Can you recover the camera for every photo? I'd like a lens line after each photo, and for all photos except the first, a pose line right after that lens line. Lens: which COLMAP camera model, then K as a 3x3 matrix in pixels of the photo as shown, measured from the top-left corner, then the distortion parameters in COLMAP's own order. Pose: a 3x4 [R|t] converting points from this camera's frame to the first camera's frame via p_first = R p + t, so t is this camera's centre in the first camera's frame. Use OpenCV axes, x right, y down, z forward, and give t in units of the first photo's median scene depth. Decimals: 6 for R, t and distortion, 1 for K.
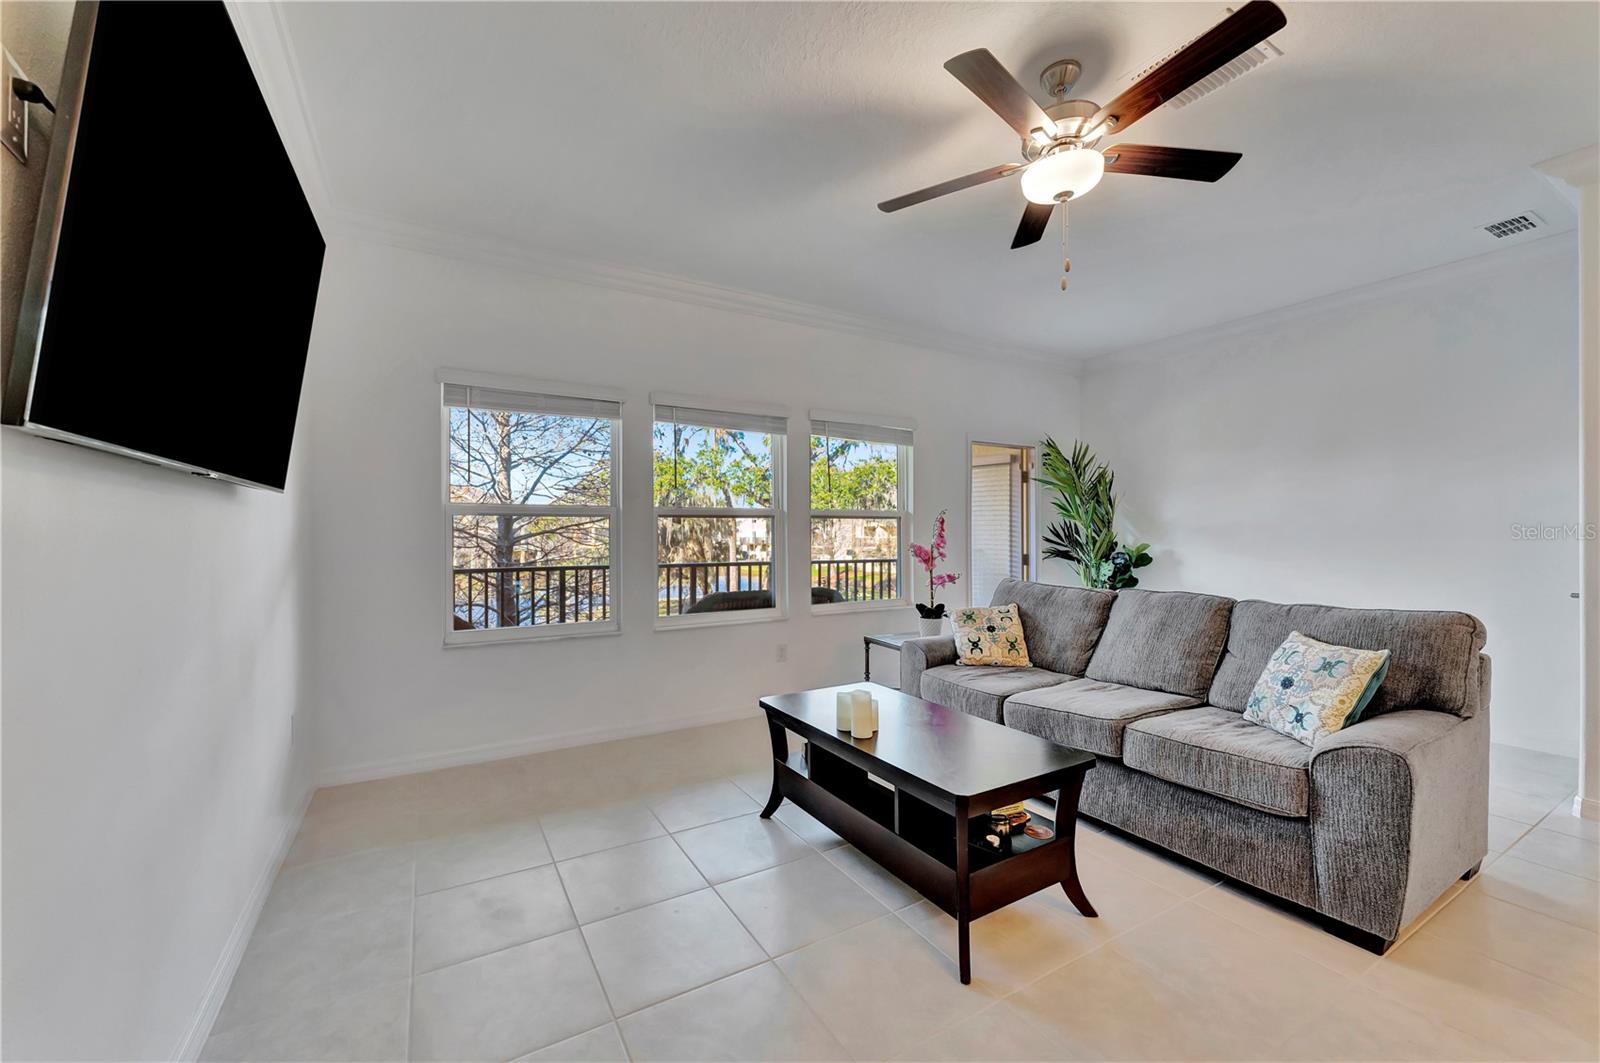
lens RADIAL K [[637.7, 0, 799.8], [0, 637.7, 538.3], [0, 0, 1]] dist [0.000505, -0.000021]
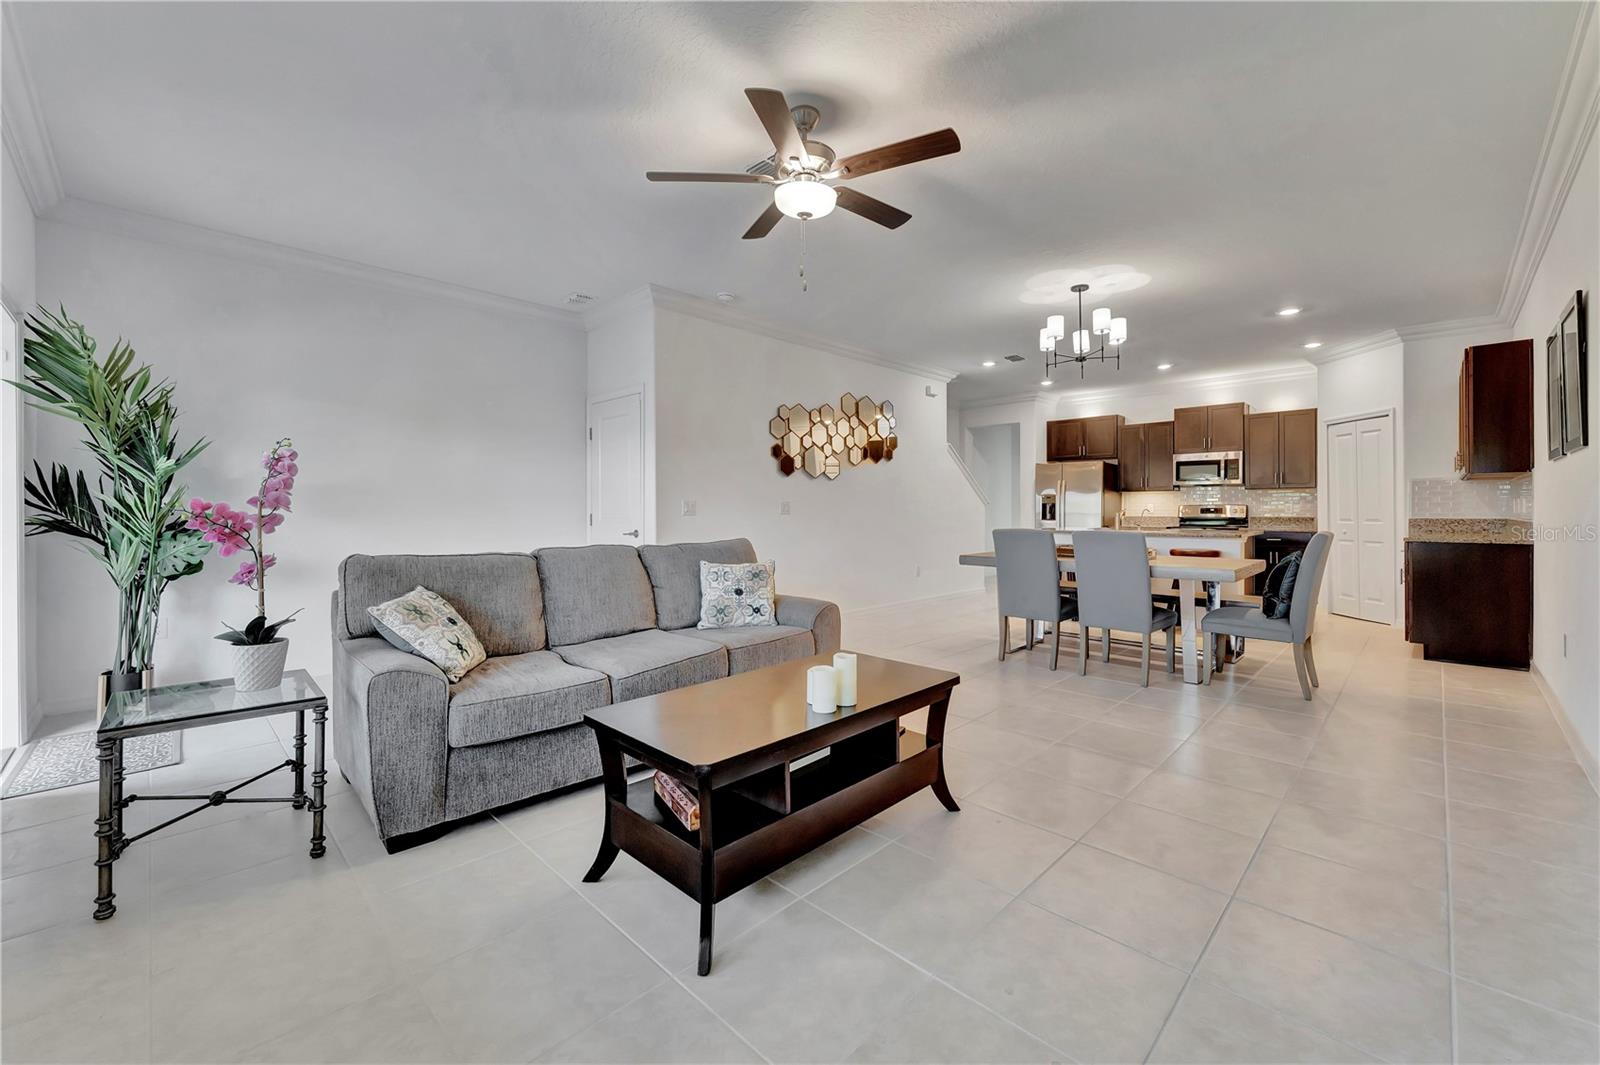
lens RADIAL K [[640.7, 0, 802.2], [0, 640.7, 510.0], [0, 0, 1]] dist [0.000580, 0.000021]
pose [[-0.258953, 0.002127, 0.965888, -0.671992], [0.007273, 0.999974, -0.000252, 0.031705], [-0.965863, 0.006960, -0.258962, 1.135086]]
